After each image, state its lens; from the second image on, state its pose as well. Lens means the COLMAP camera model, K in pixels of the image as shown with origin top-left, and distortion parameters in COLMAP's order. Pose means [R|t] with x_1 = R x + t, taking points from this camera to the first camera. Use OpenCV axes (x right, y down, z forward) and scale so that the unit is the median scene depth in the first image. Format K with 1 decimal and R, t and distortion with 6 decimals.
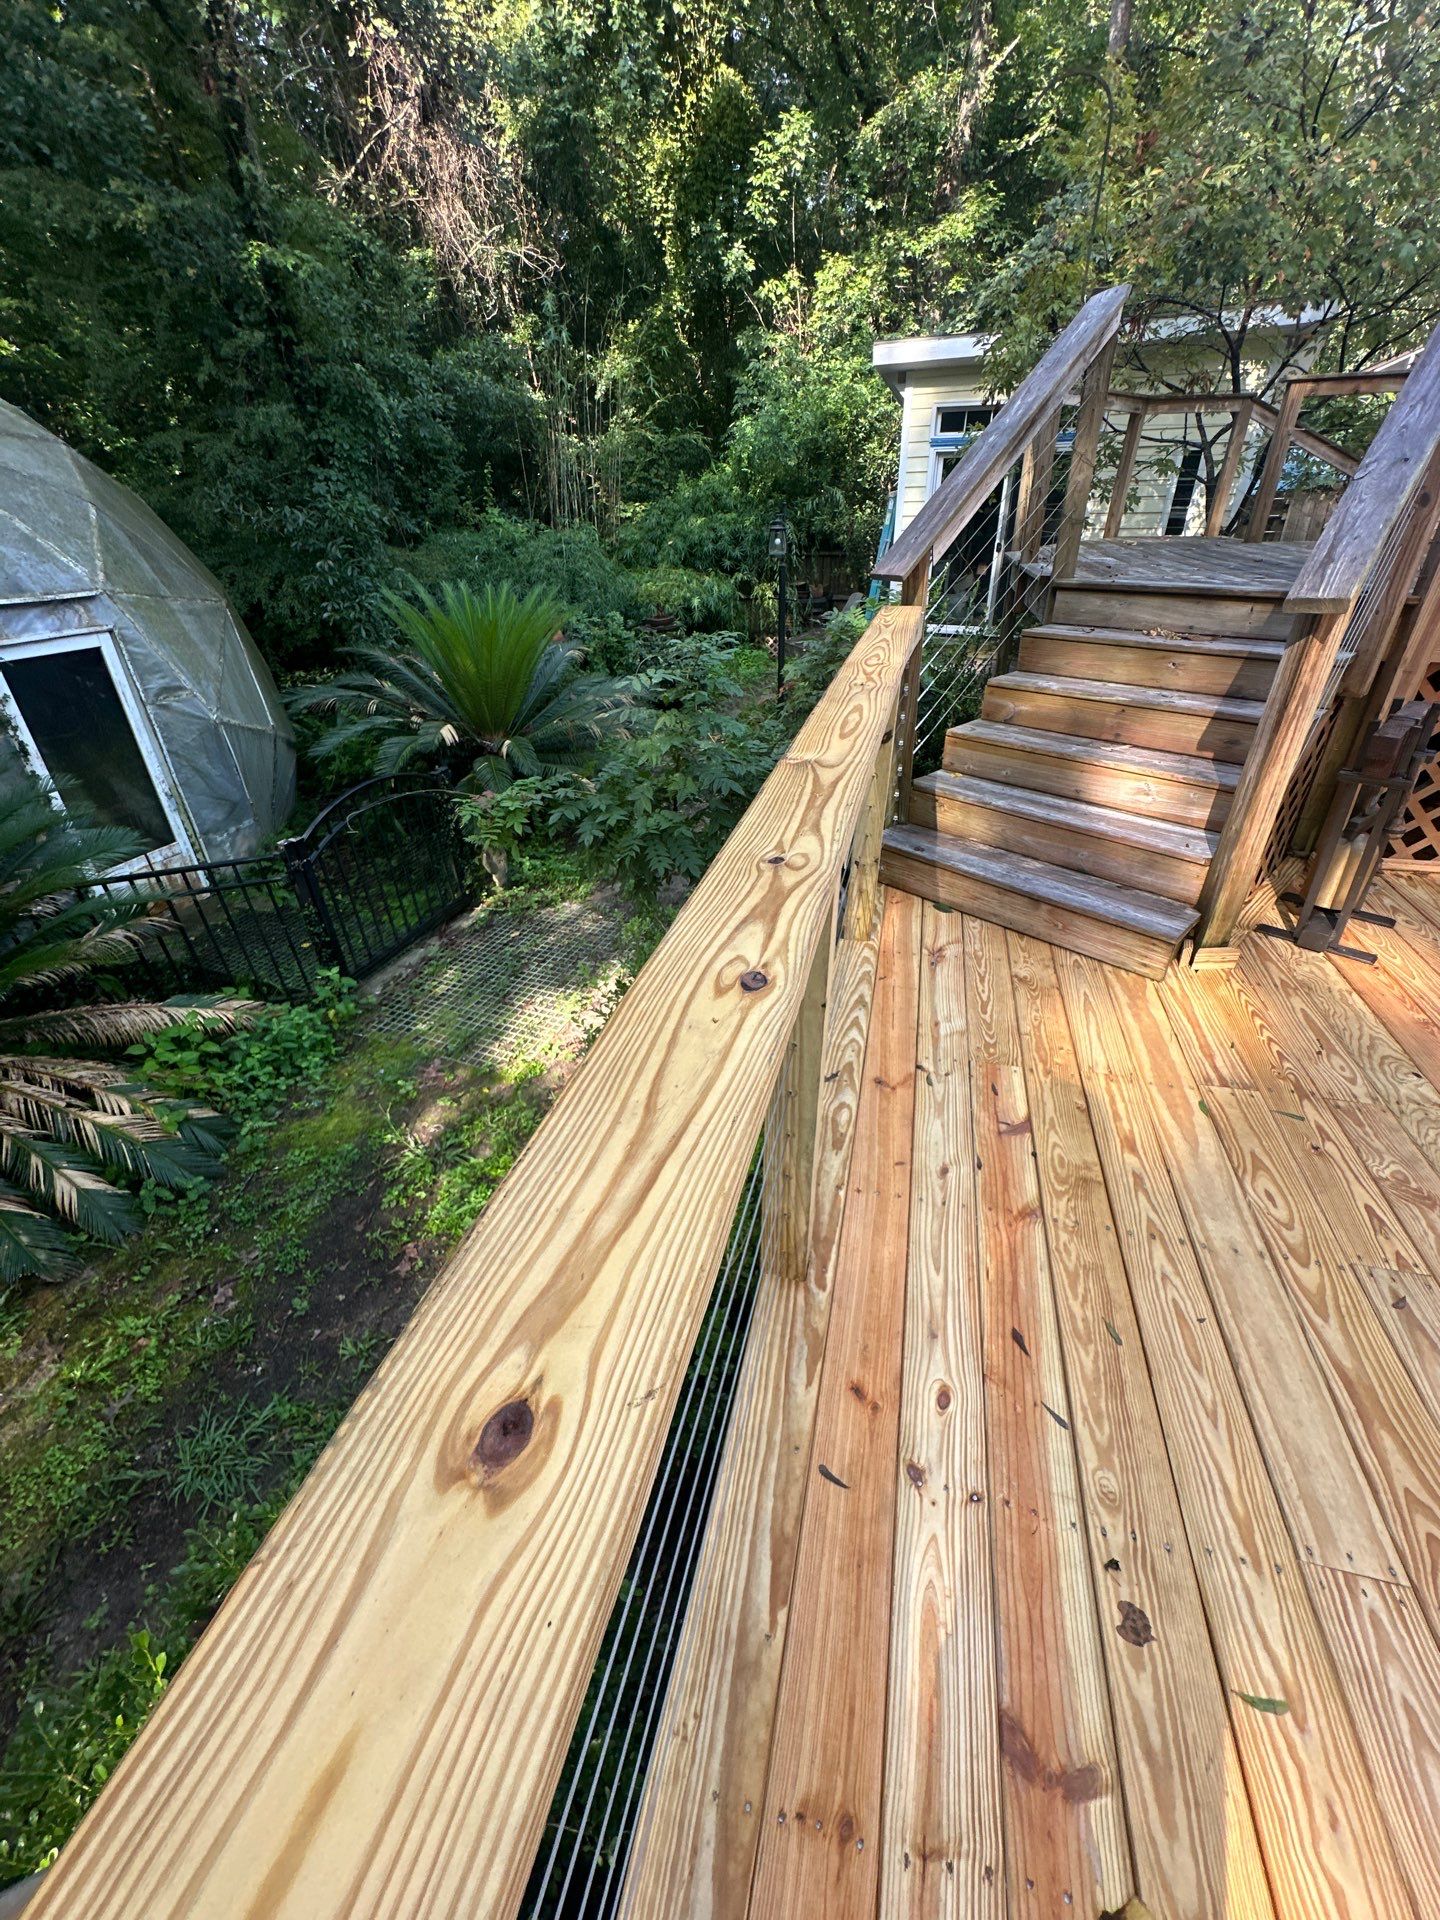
lens RADIAL K [[771.1, 0, 717.0], [0, 771.1, 965.2], [0, 0, 1]] dist [-0.002077, -0.000495]
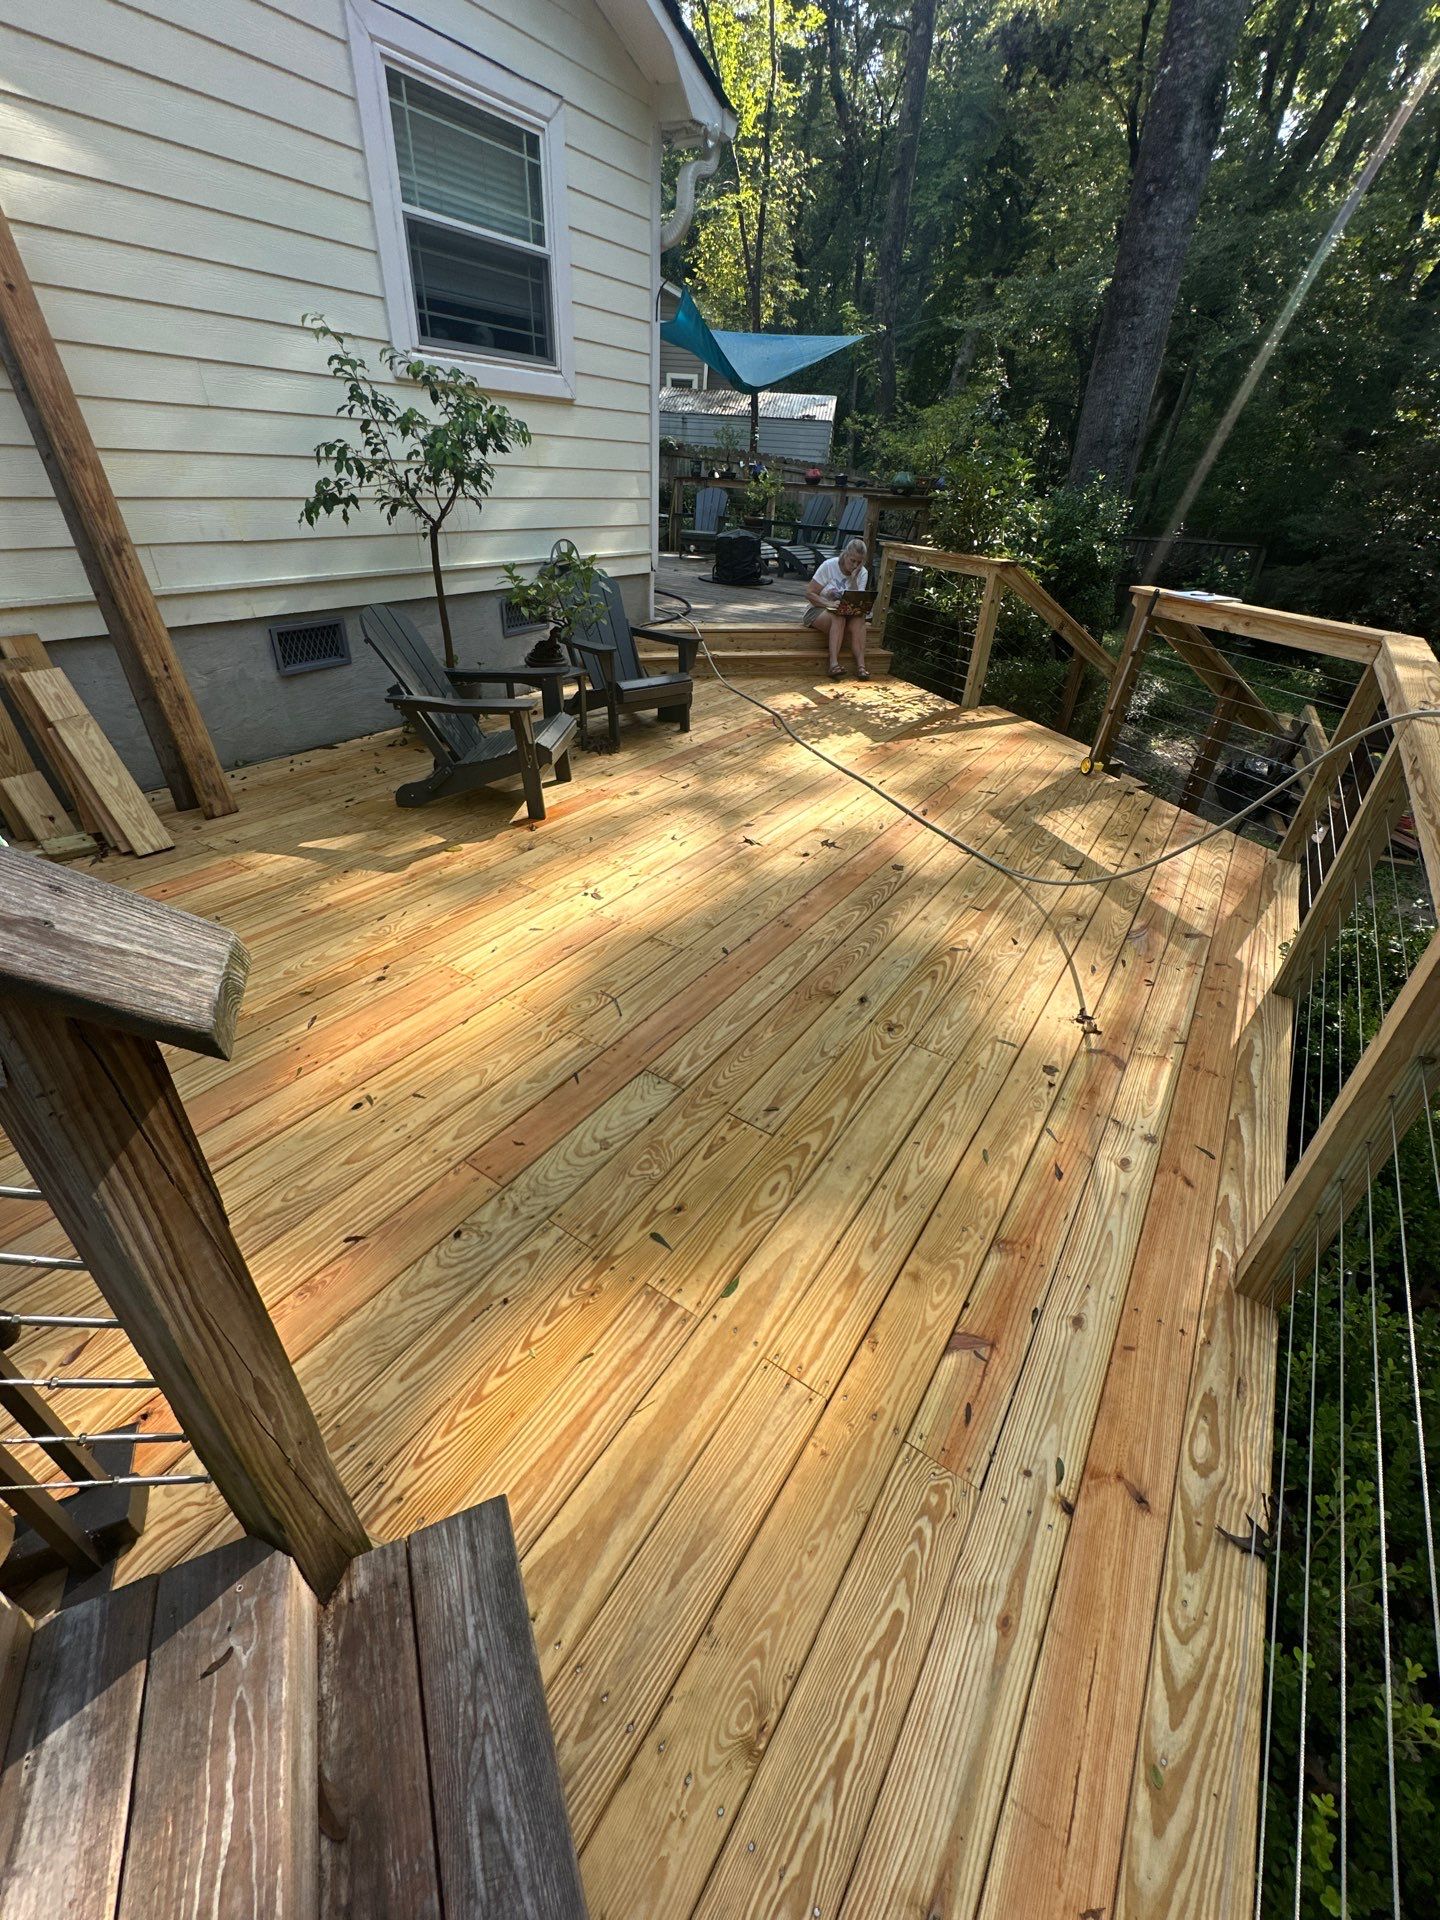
lens RADIAL K [[771.1, 0, 715.0], [0, 771.1, 965.1], [0, 0, 1]] dist [-0.002077, -0.000495]
pose [[-0.940379, -0.194263, 0.279193, 0.069475], [0.162688, 0.463958, 0.870790, -0.103909], [-0.298696, 0.864295, -0.404692, 0.150249]]
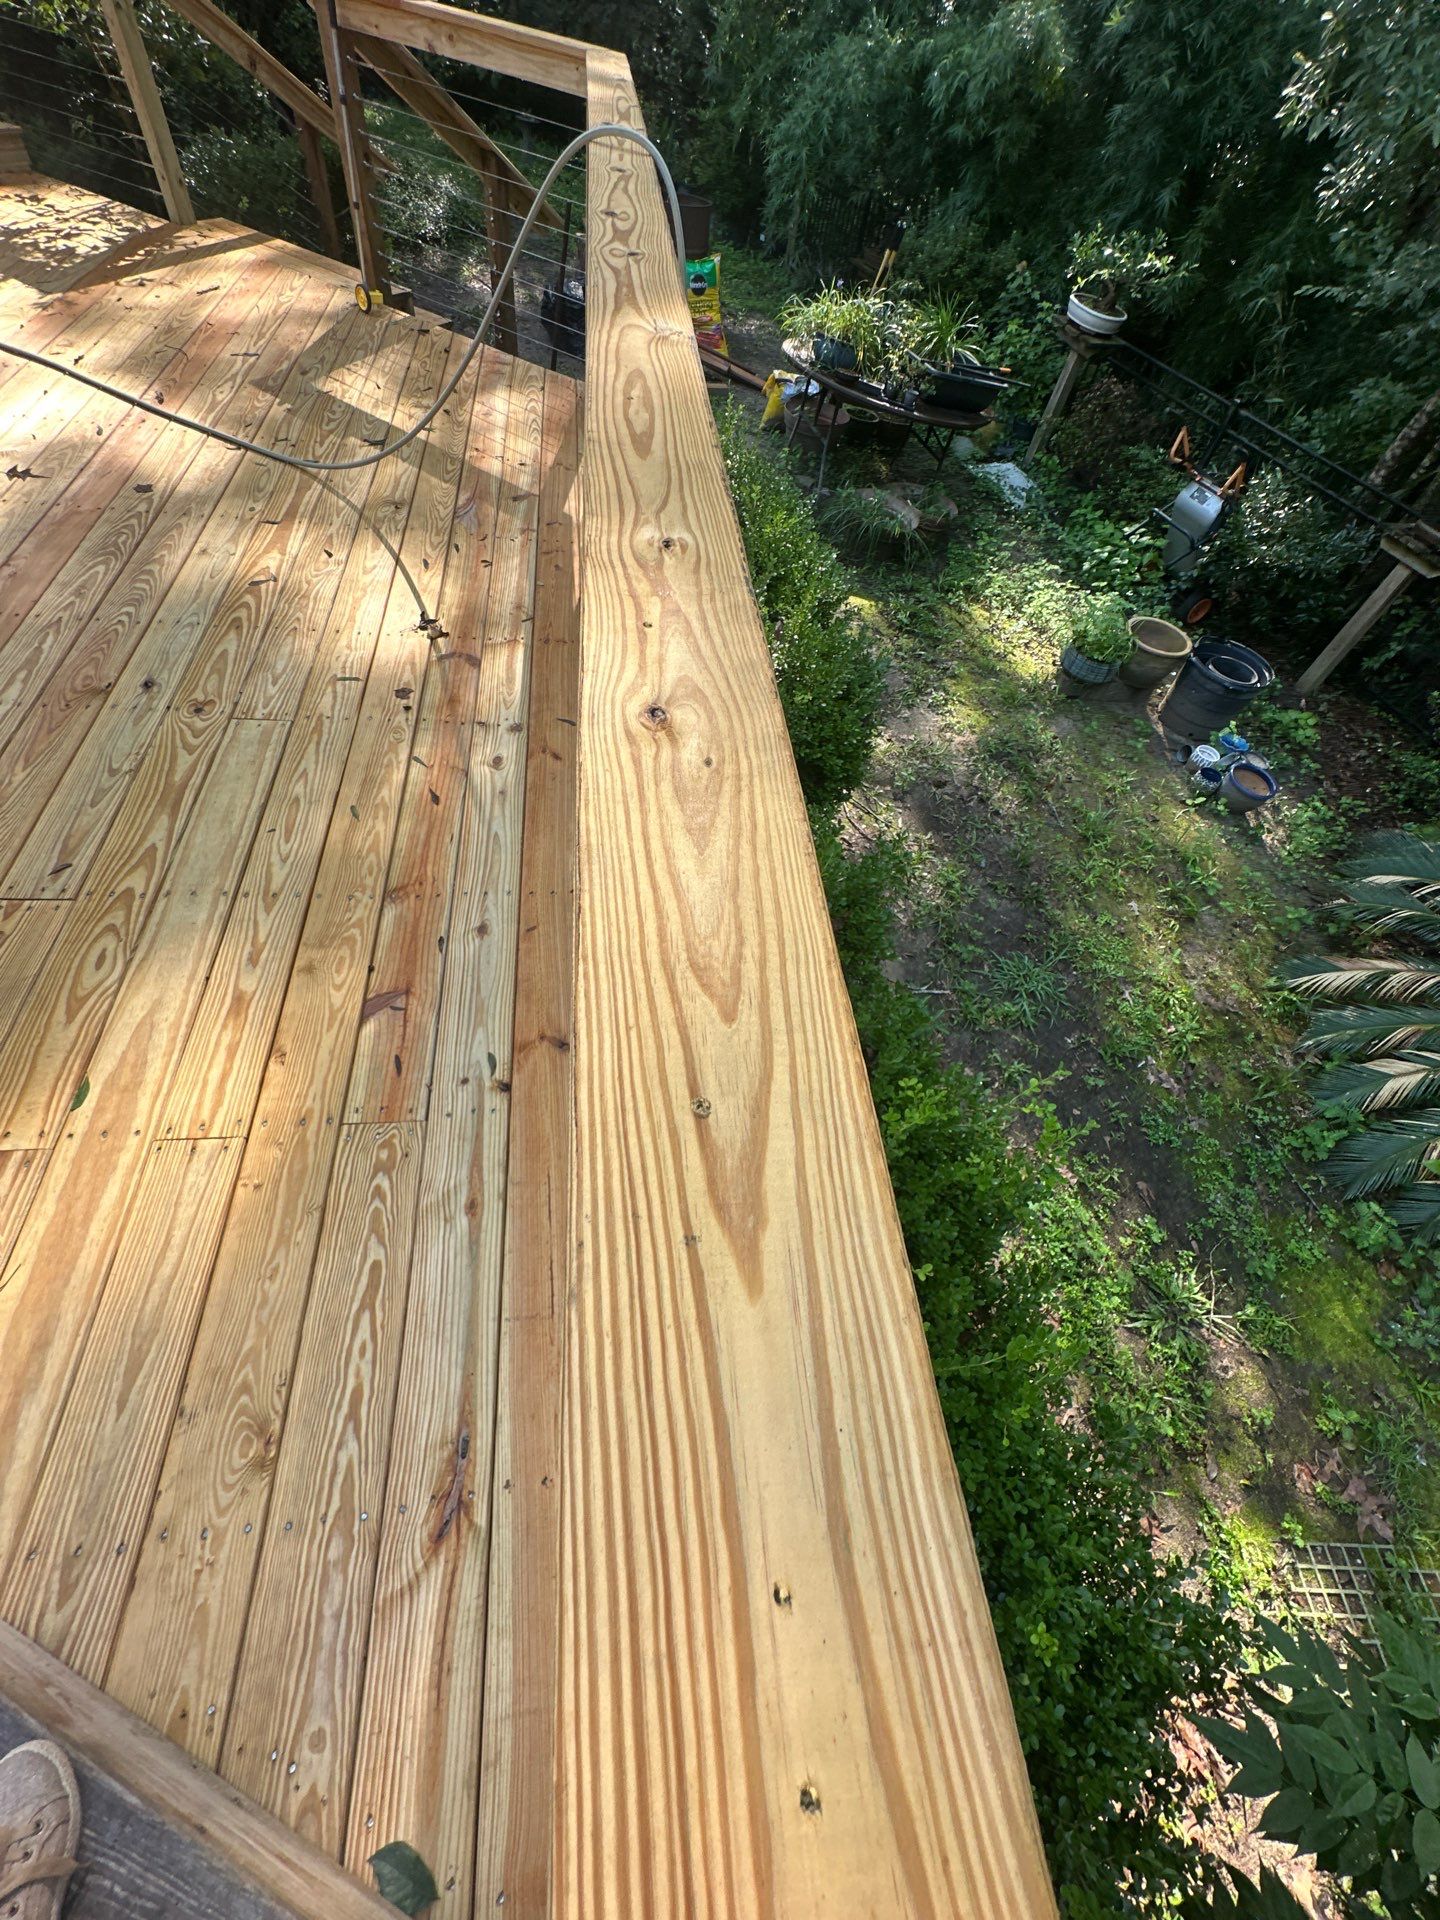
lens RADIAL K [[771.1, 0, 725.8], [0, 771.1, 970.0], [0, 0, 1]] dist [-0.002077, -0.000495]
pose [[-0.930814, 0.228213, -0.285490, 0.039519], [-0.270925, 0.093478, 0.958051, -0.090209], [0.245327, 0.969113, -0.025181, 0.151462]]
